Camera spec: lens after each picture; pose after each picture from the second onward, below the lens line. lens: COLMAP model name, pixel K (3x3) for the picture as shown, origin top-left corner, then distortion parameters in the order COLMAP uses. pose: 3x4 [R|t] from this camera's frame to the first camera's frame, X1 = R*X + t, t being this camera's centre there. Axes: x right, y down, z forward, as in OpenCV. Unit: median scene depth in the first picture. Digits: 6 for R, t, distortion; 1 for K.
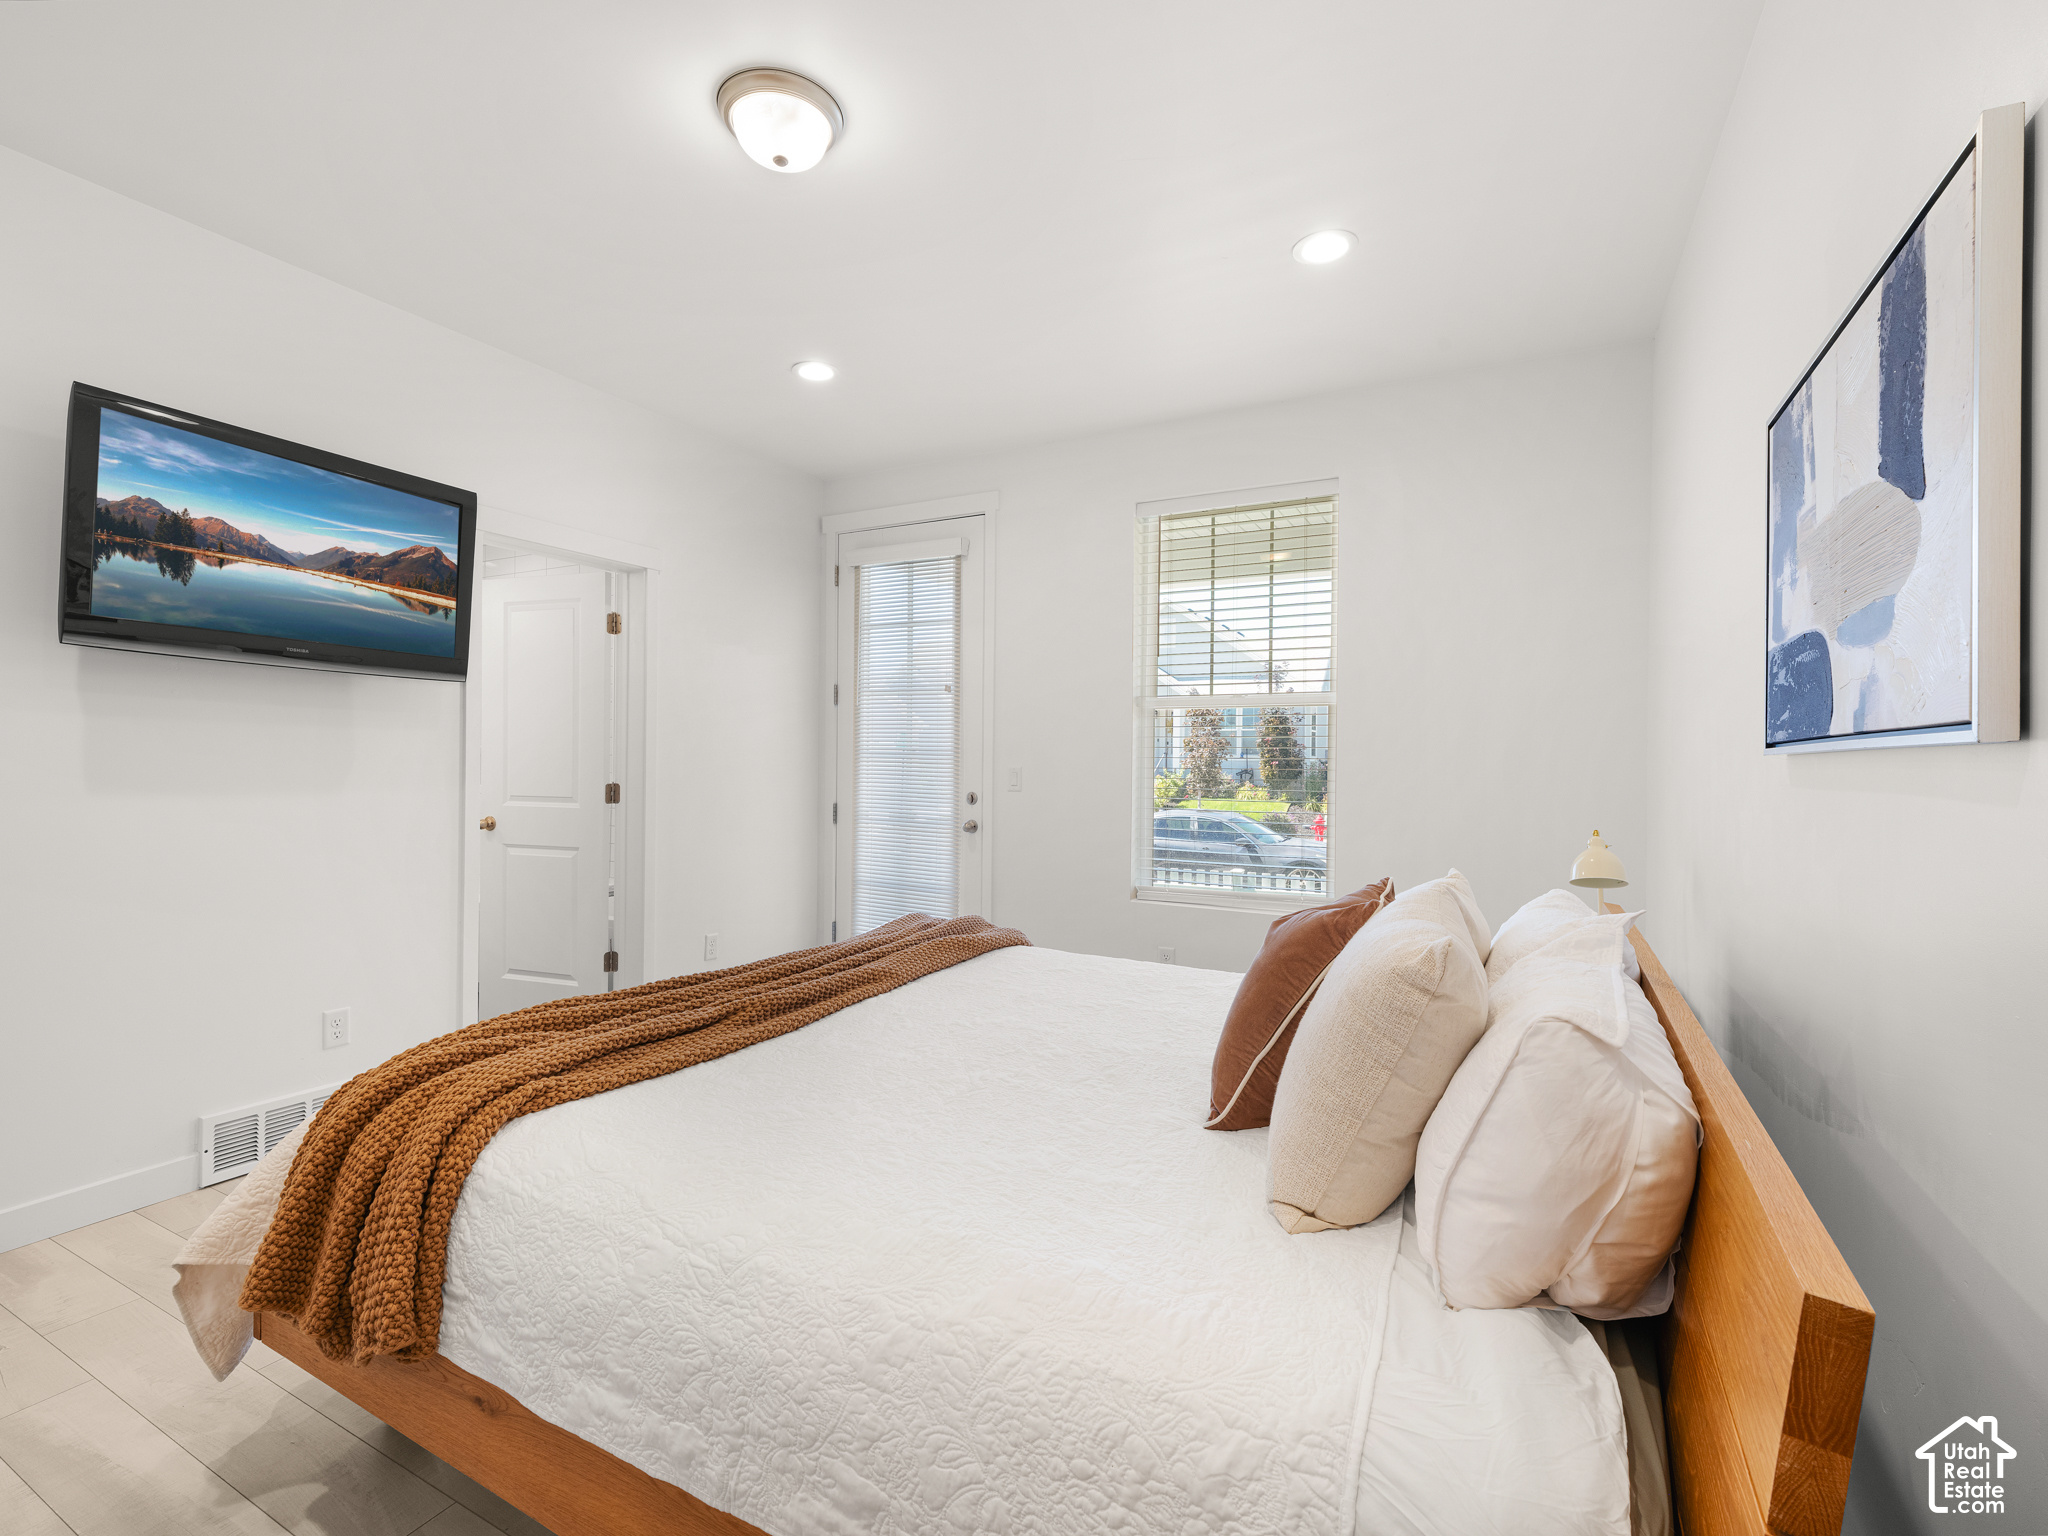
lens RADIAL K [[928.4, 0, 1022.8], [0, 928.4, 760.5], [0, 0, 1]] dist [0.000437, 0.000339]
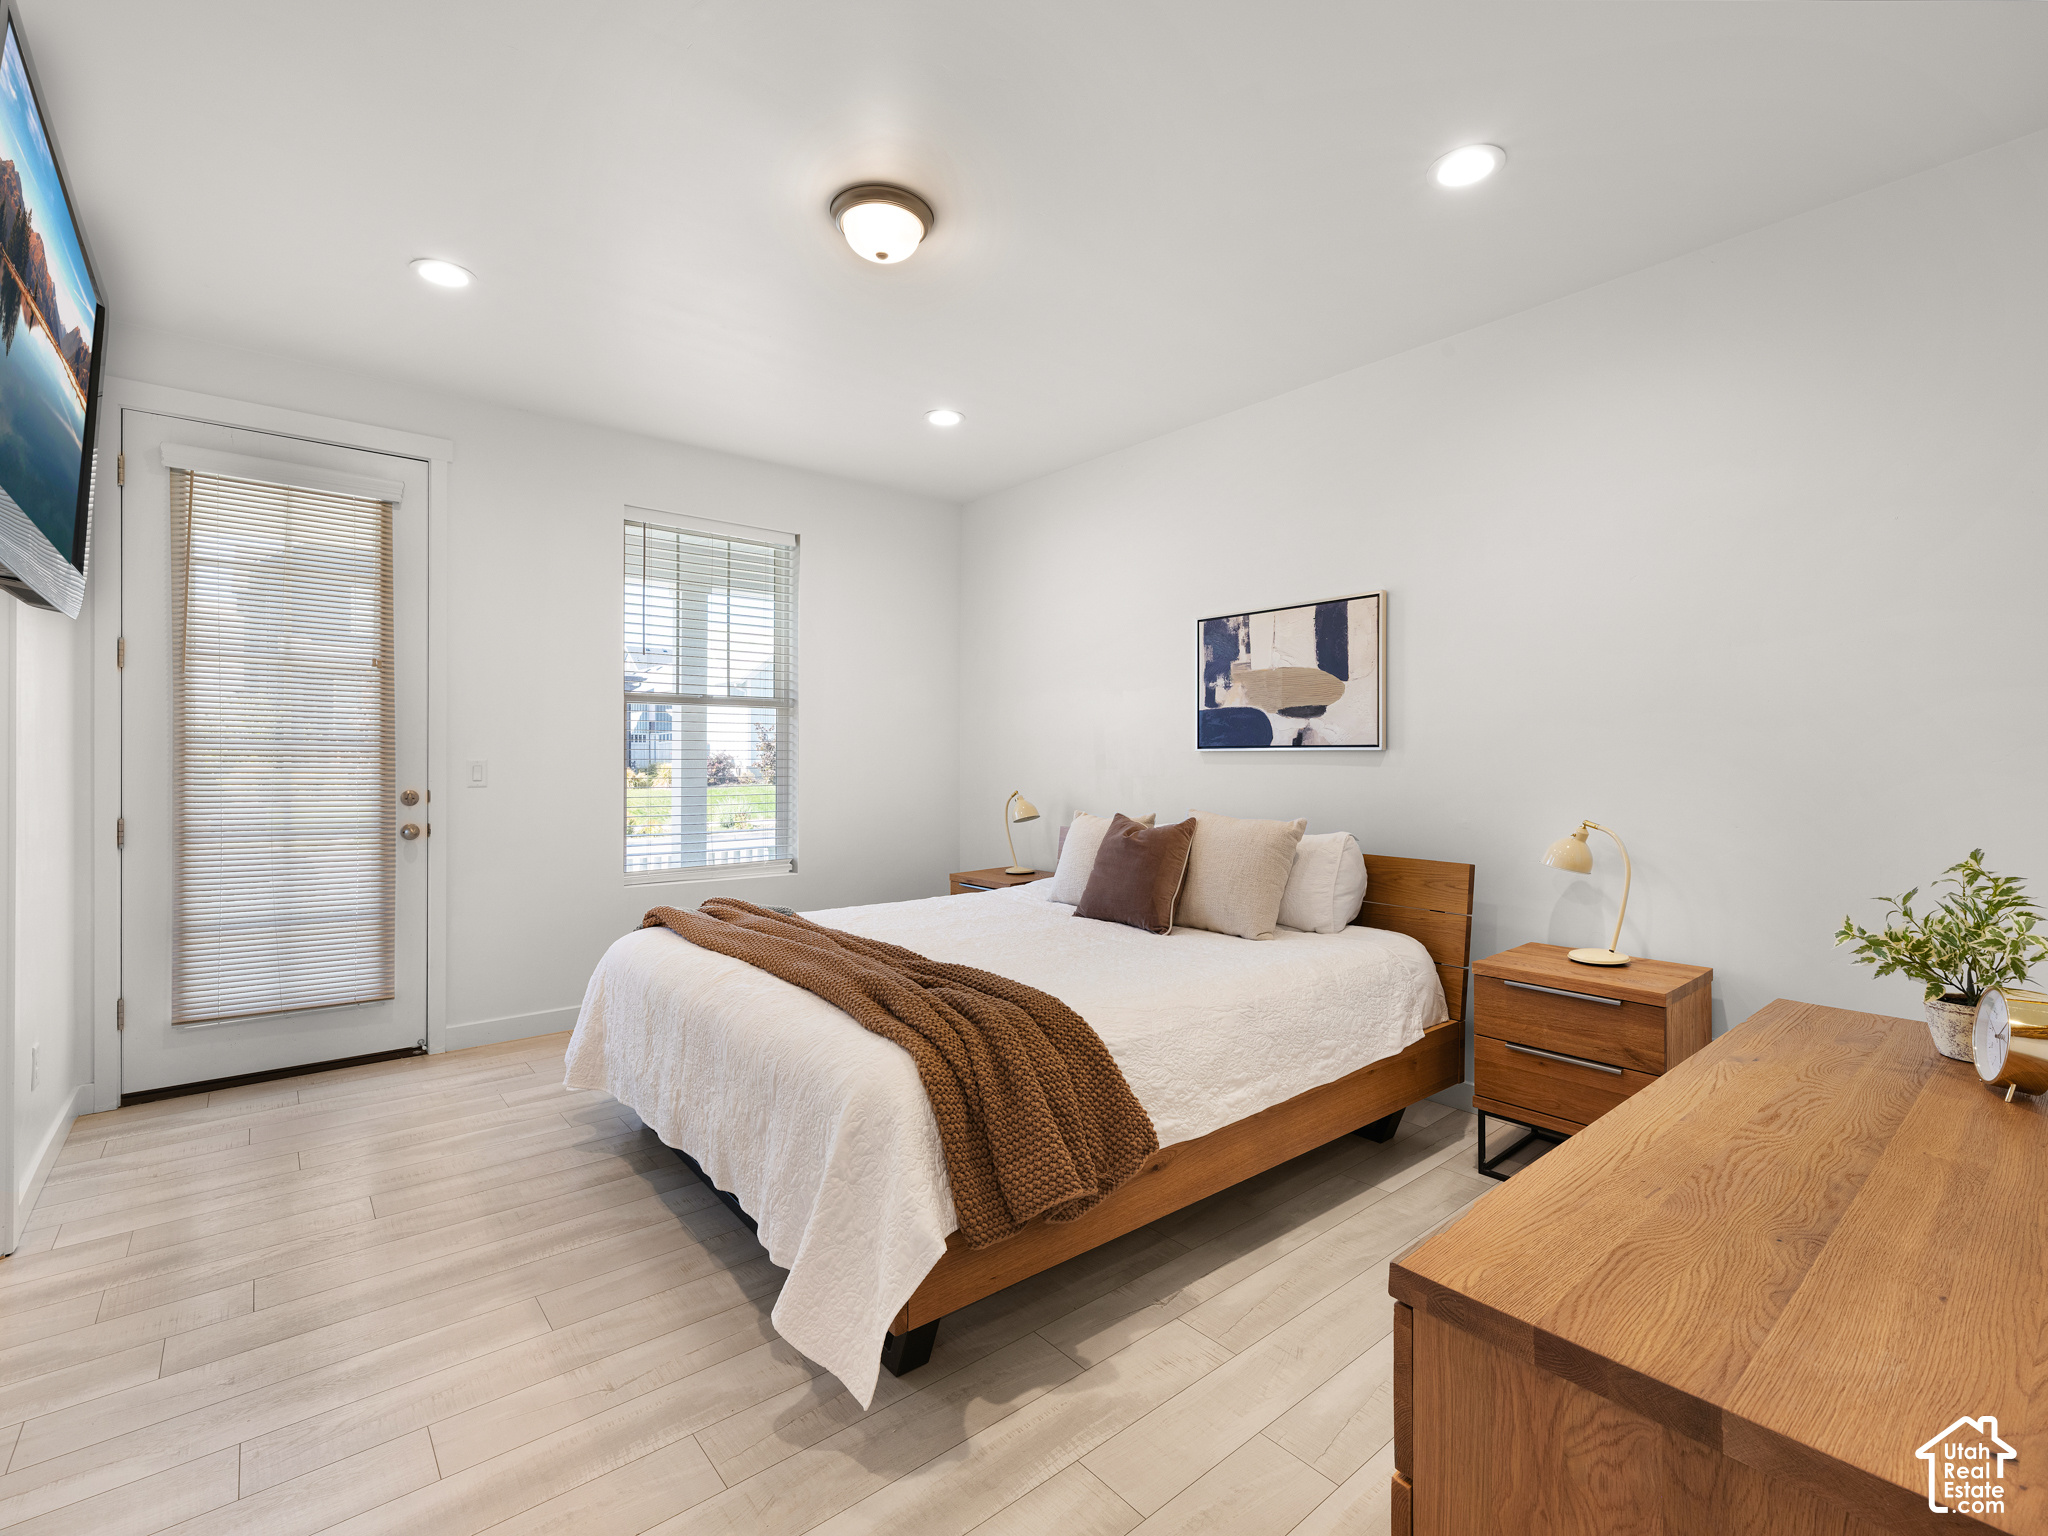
lens RADIAL K [[928.4, 0, 1022.8], [0, 928.4, 760.5], [0, 0, 1]] dist [0.000437, 0.000339]
pose [[0.373497, -0.010654, 0.927570, -1.771131], [-0.001960, 0.999923, 0.012275, -0.012262], [-0.927629, -0.006403, 0.373447, 0.526284]]
